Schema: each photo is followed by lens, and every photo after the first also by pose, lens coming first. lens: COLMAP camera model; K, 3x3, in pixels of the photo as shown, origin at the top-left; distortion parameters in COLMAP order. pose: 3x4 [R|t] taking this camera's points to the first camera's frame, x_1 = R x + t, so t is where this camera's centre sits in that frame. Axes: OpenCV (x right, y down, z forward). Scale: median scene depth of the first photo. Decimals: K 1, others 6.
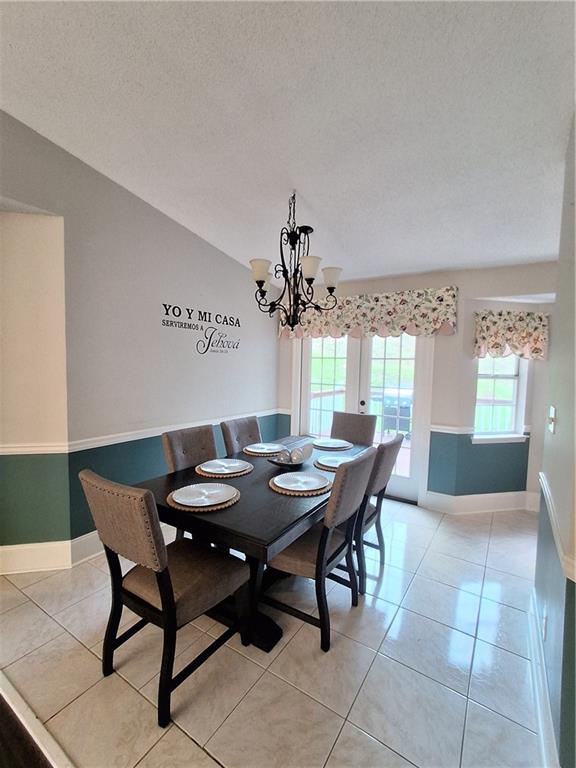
lens RADIAL K [[346.1, 0, 293.6], [0, 346.1, 389.1], [0, 0, 1]] dist [-0.002175, 0.000013]
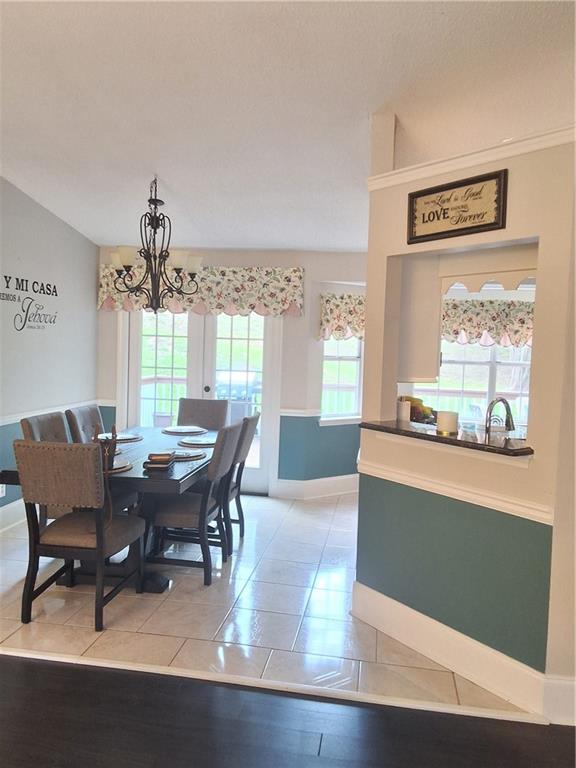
lens RADIAL K [[626.4, 0, 288.0], [0, 626.4, 384.0], [0, 0, 1]] dist [0.064878, 0.000422]
pose [[0.917616, -0.017298, 0.397090, -0.281115], [0.014364, 0.999843, 0.010363, 0.016962], [-0.397207, -0.003805, 0.917721, -0.619646]]
